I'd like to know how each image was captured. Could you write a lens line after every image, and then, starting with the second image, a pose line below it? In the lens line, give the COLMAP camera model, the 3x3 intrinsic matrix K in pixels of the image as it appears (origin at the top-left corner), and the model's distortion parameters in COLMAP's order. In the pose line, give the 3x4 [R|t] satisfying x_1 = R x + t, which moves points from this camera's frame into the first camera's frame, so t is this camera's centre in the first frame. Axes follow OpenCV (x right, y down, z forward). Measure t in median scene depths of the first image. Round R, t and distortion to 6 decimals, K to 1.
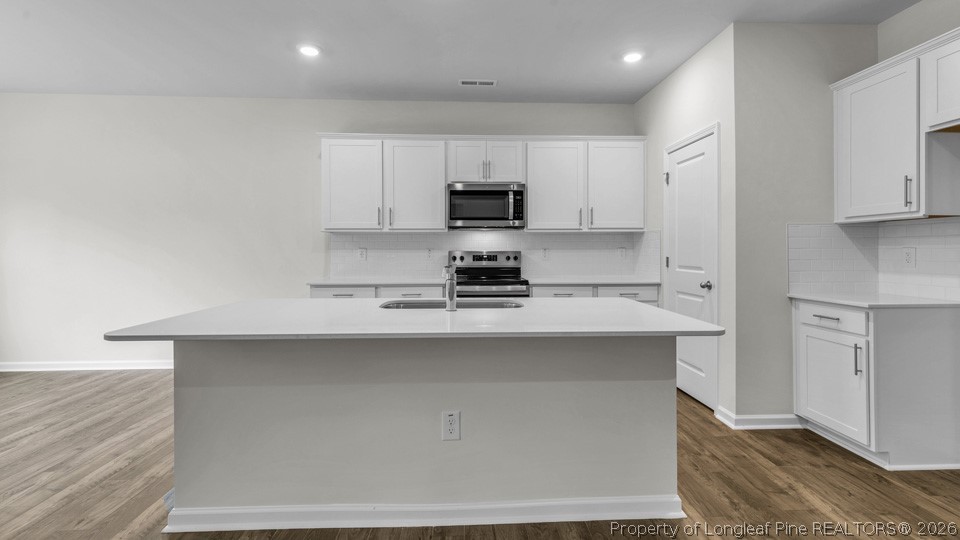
lens RADIAL K [[444.7, 0, 481.6], [0, 444.7, 252.3], [0, 0, 1]] dist [0.001963, -0.000034]
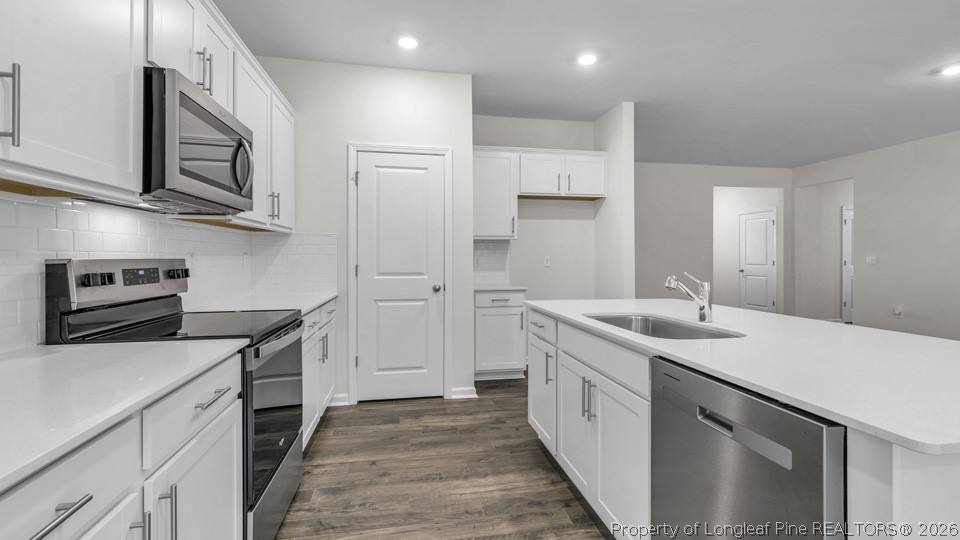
lens RADIAL K [[430.0, 0, 482.7], [0, 430.0, 263.7], [0, 0, 1]] dist [0.000623, -0.000044]
pose [[-0.136802, -0.016745, 0.990457, -0.481939], [0.001720, 0.999852, 0.017141, -0.005547], [-0.990597, 0.004049, -0.136753, 0.850131]]
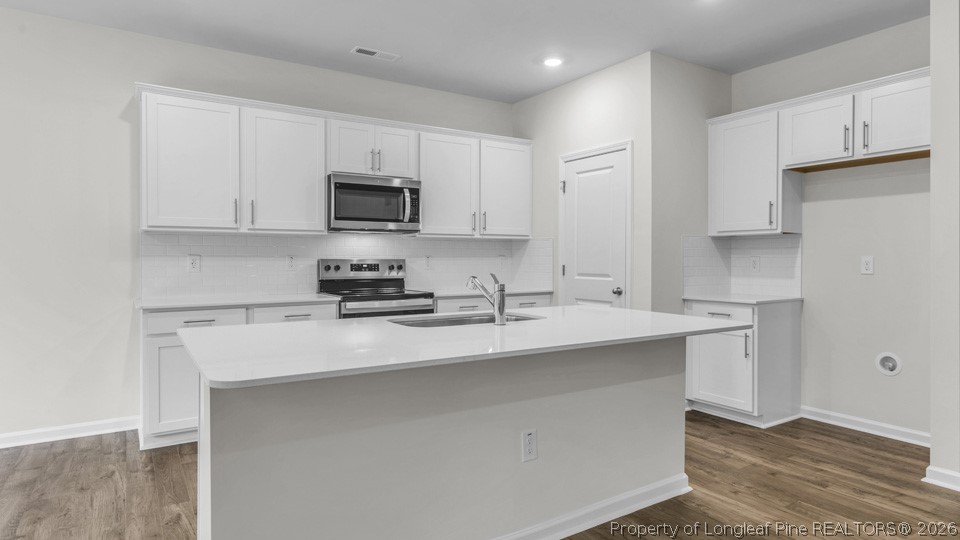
lens RADIAL K [[542.3, 0, 480.0], [0, 542.3, 270.0], [0, 0, 1]] dist [-0.002678, -0.000105]
pose [[0.865086, -0.009343, 0.501536, -0.354024], [0.000564, 0.999844, 0.017652, -0.000045], [-0.501623, -0.014987, 0.864957, 0.034428]]
